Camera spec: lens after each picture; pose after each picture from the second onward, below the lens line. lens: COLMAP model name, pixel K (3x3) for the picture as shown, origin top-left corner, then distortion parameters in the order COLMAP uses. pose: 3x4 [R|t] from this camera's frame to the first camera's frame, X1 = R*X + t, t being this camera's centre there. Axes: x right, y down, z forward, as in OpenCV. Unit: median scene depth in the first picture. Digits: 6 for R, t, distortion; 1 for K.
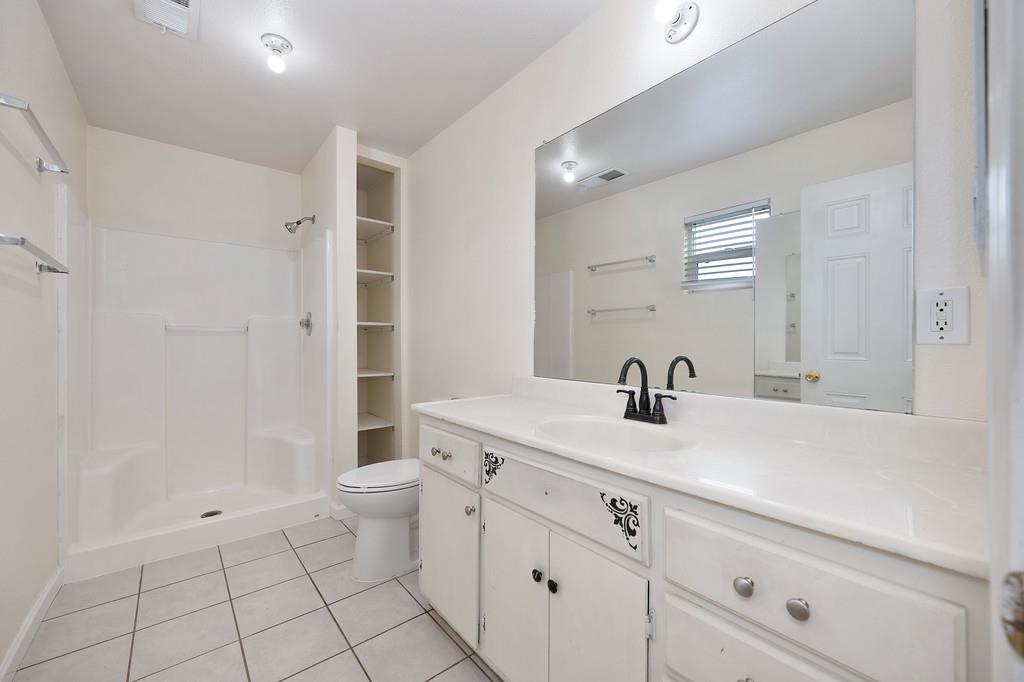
lens RADIAL K [[403.5, 0, 511.8], [0, 403.5, 345.0], [0, 0, 1]] dist [-0.001627, 0.000076]
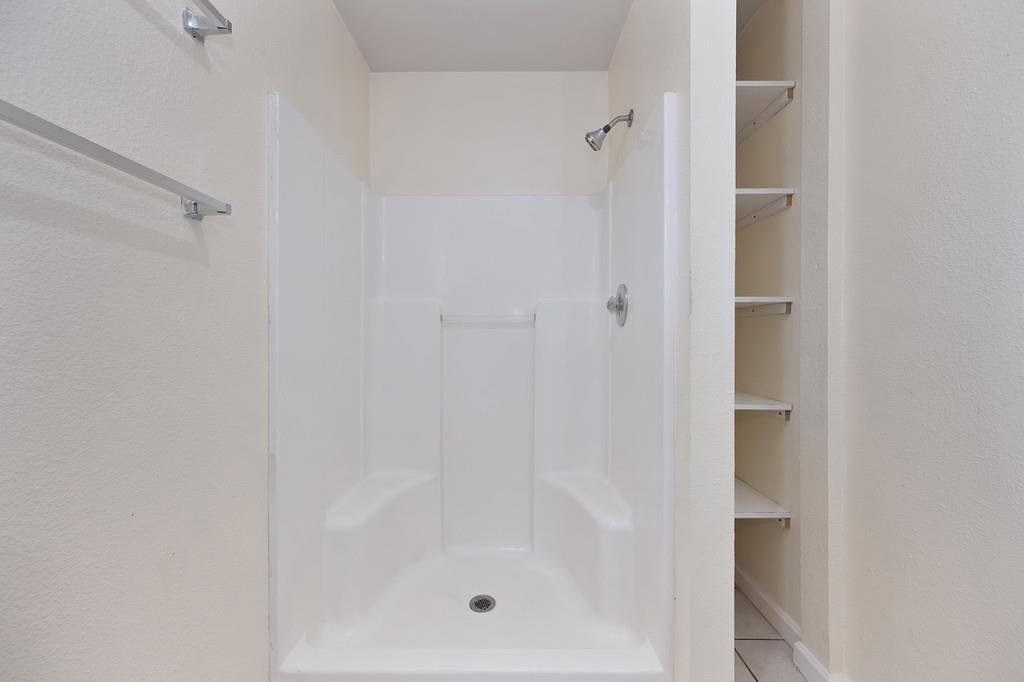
lens RADIAL K [[403.5, 0, 511.8], [0, 403.5, 345.0], [0, 0, 1]] dist [-0.001627, 0.000076]
pose [[0.769666, 0.010454, -0.638362, -0.262477], [-0.002083, 0.999902, 0.013864, -0.004556], [0.638444, -0.009341, 0.769612, 0.469578]]
